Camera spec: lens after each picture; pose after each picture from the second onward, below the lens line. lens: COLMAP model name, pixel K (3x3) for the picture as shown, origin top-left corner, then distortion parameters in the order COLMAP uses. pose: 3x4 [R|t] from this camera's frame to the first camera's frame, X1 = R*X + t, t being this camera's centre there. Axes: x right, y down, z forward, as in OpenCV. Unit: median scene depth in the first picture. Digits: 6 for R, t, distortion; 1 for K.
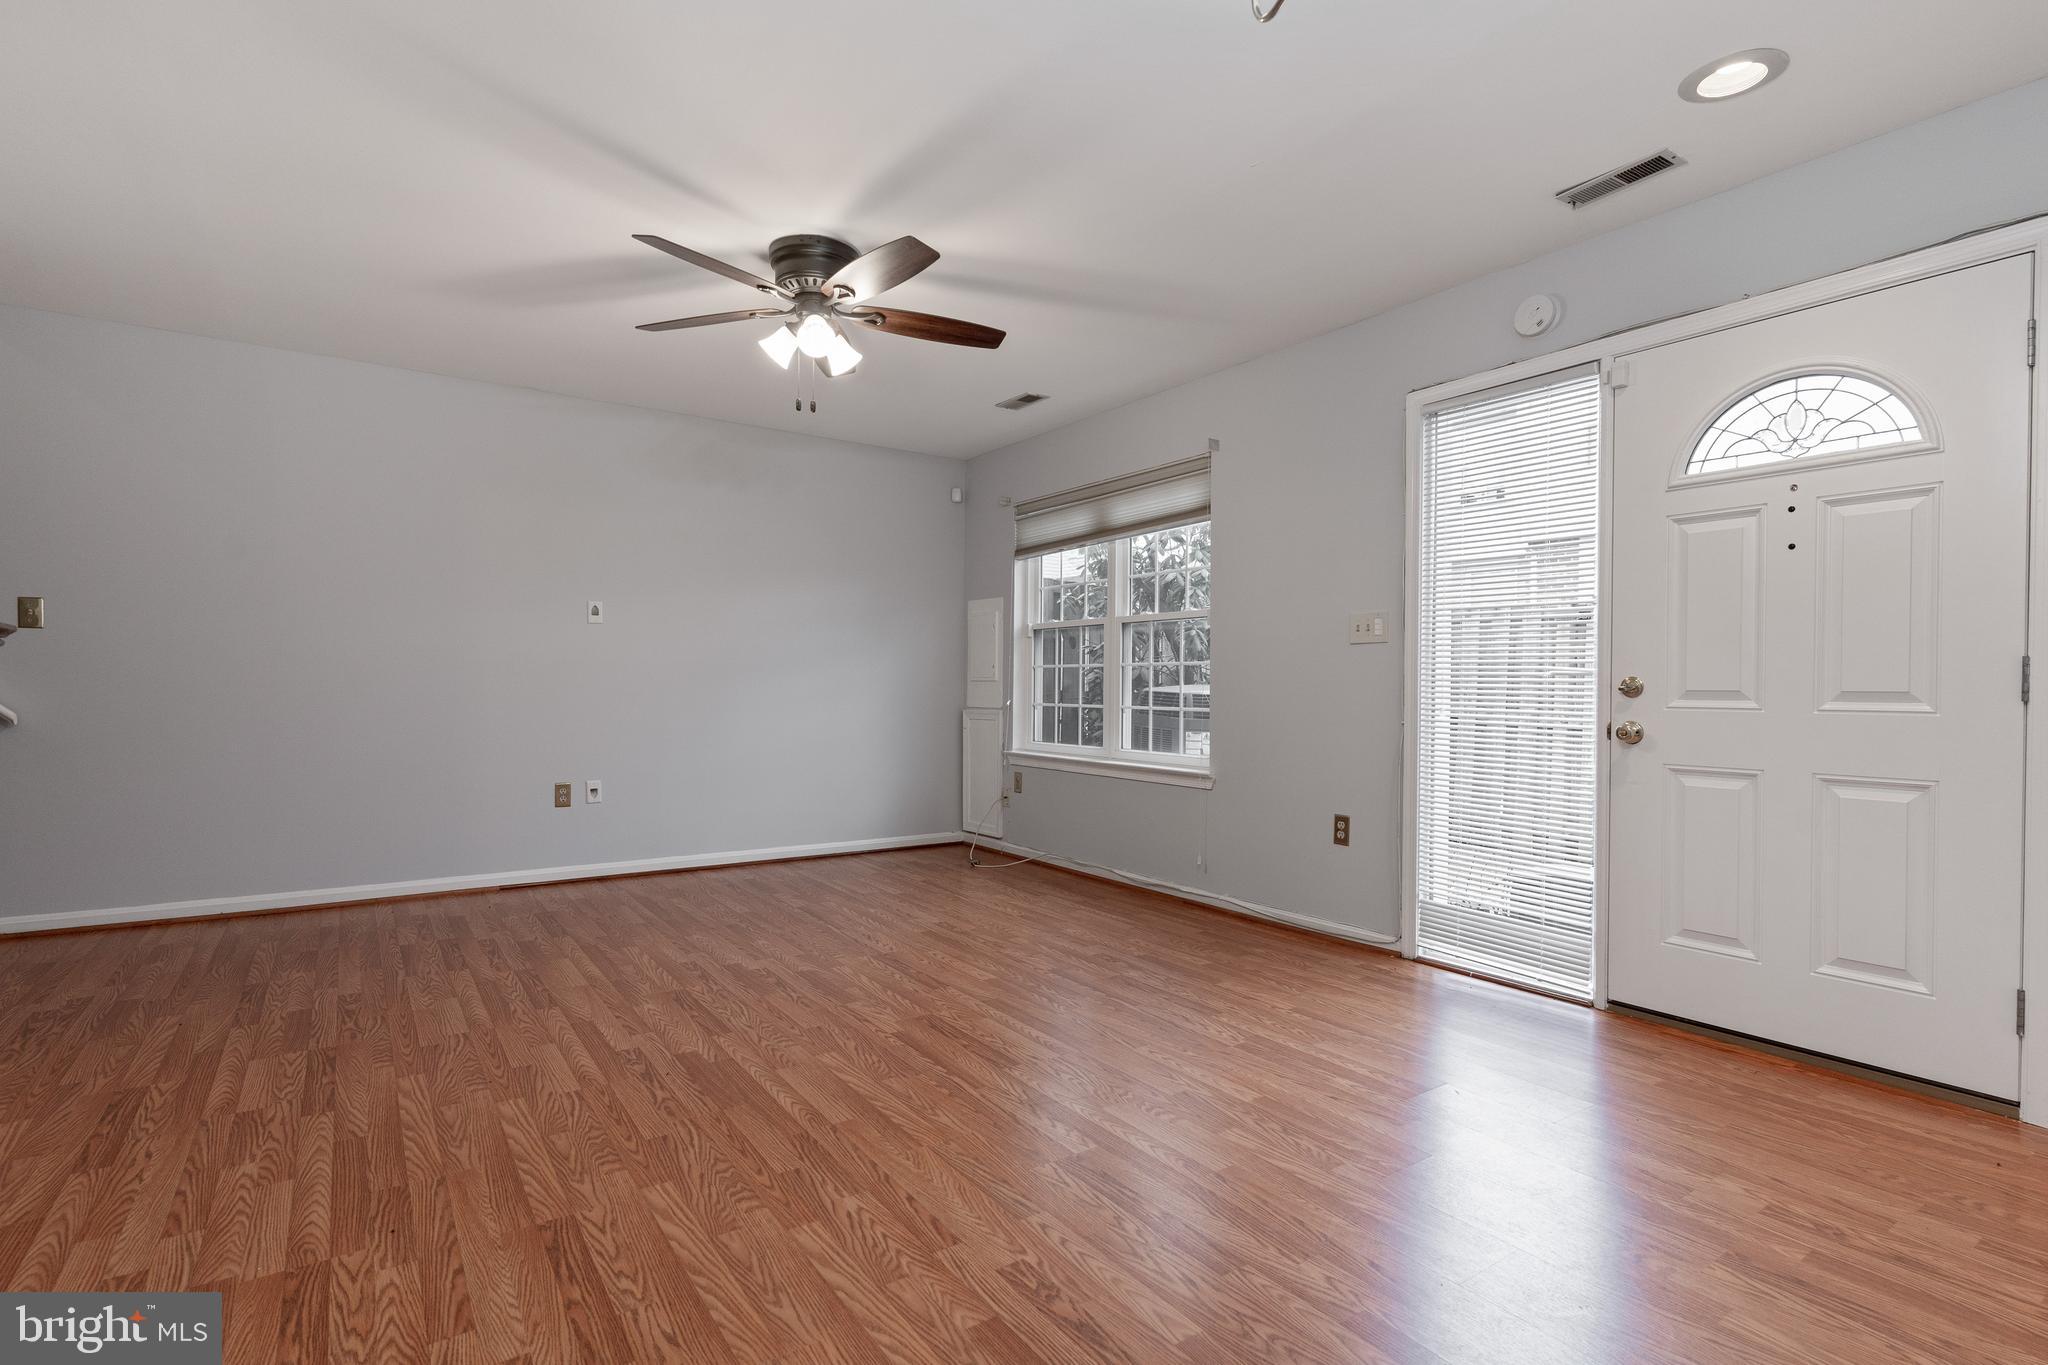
lens RADIAL K [[987.3, 0, 1036.5], [0, 987.3, 693.4], [0, 0, 1]] dist [0.005081, 0.001046]
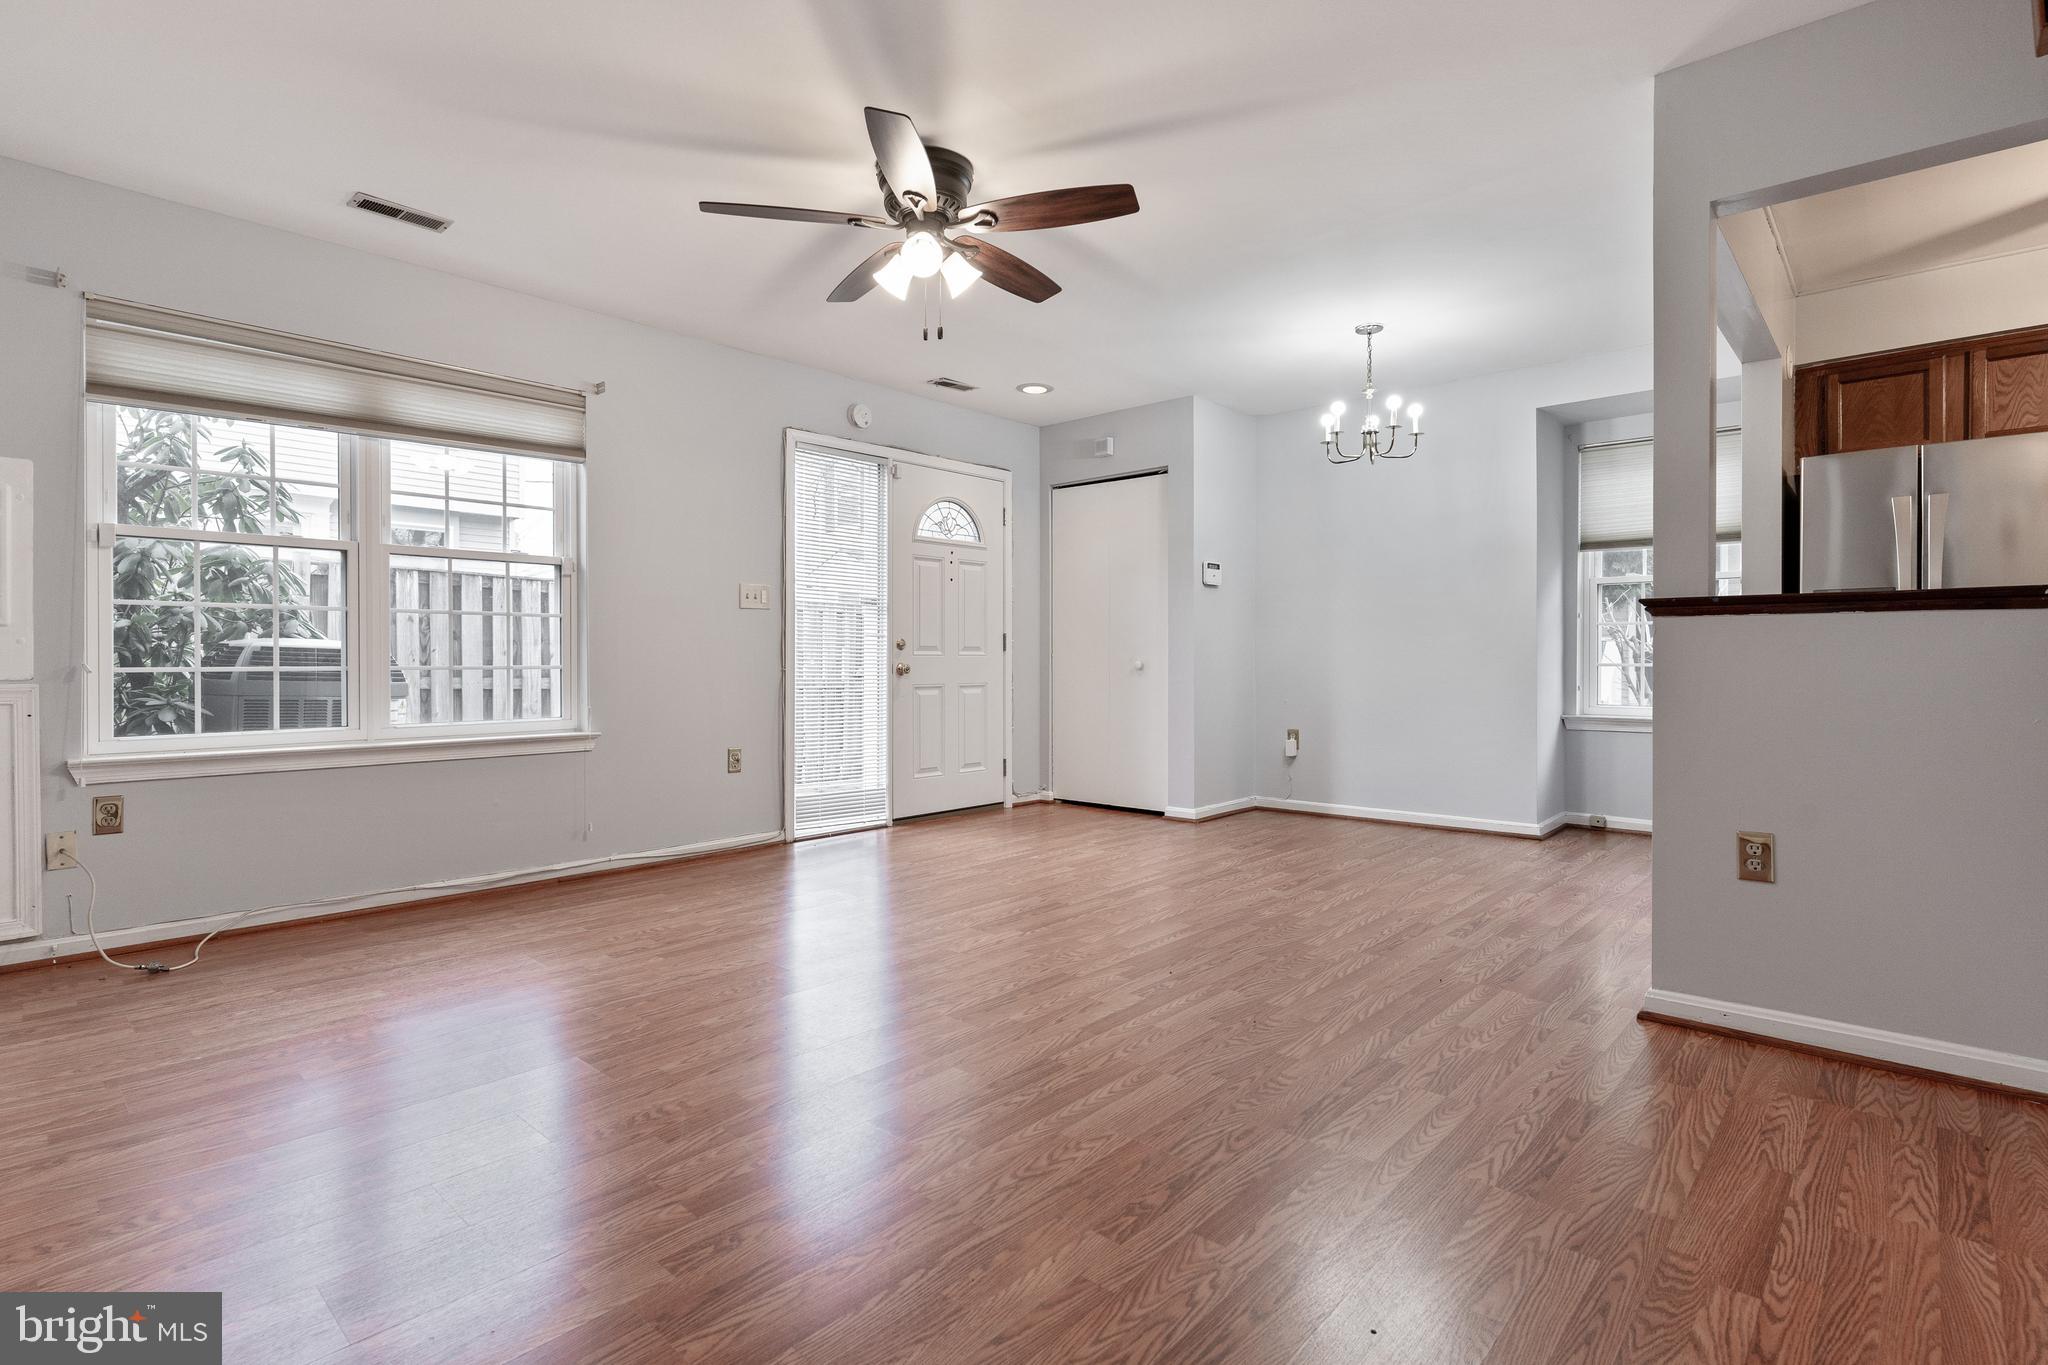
lens RADIAL K [[987.3, 0, 993.7], [0, 987.3, 655.4], [0, 0, 1]] dist [0.005081, 0.001046]
pose [[-0.207791, -0.001983, 0.978171, -1.210019], [0.009171, 0.999950, 0.003976, 0.008829], [-0.978130, 0.009797, -0.207762, 1.197357]]
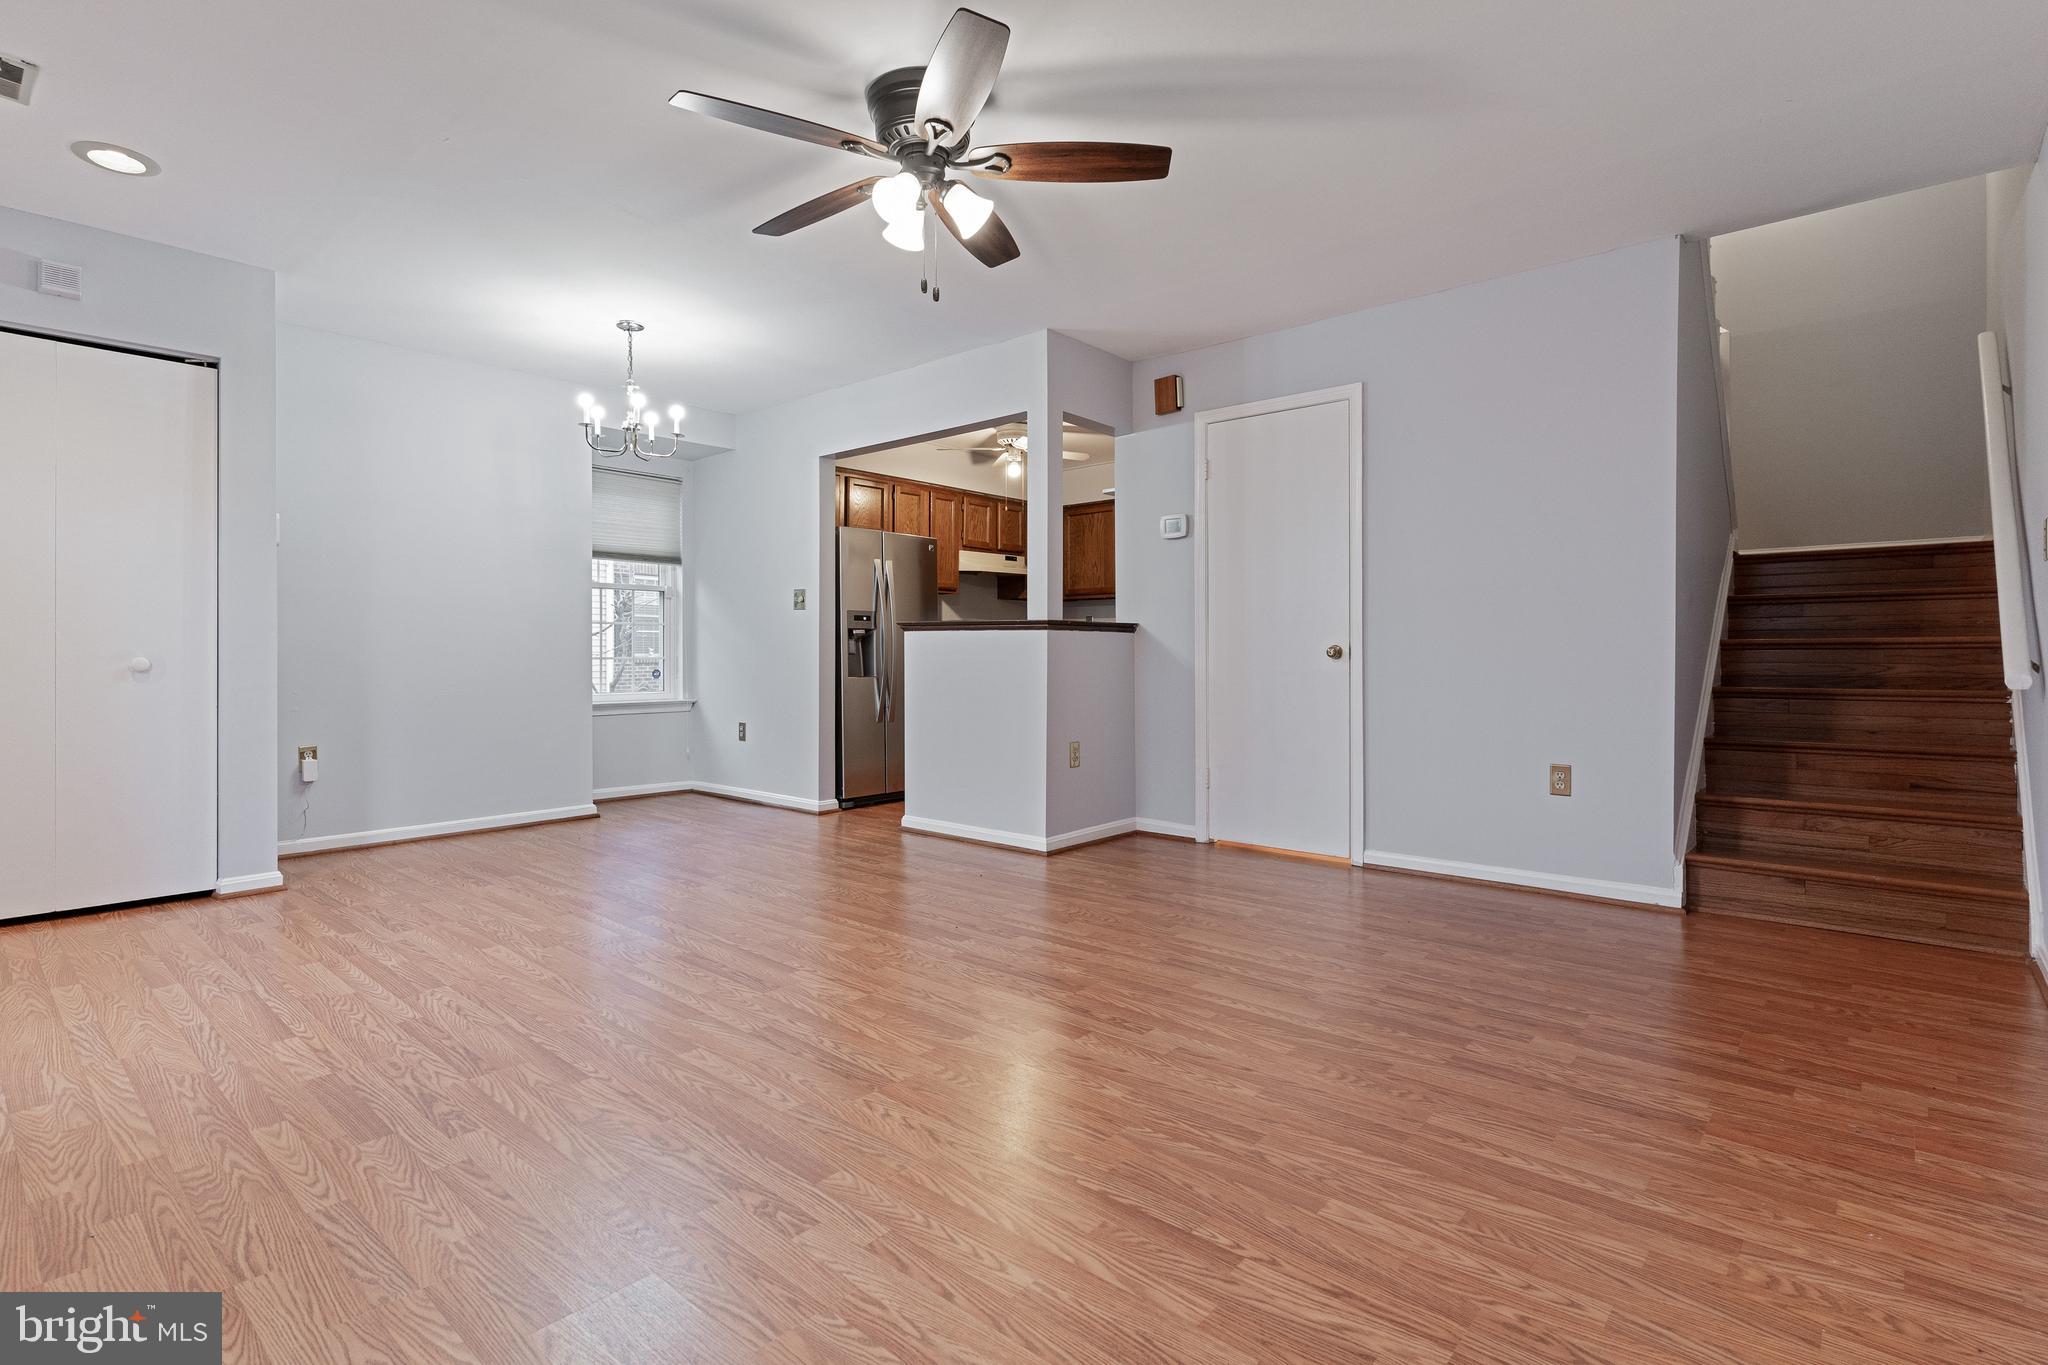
lens RADIAL K [[987.3, 0, 1018.6], [0, 987.3, 668.6], [0, 0, 1]] dist [0.005081, 0.001046]
pose [[-0.975090, 0.000686, -0.221808, -0.133013], [-0.005719, 0.999585, 0.028233, 0.000180], [0.221735, 0.028798, -0.974682, 1.916818]]
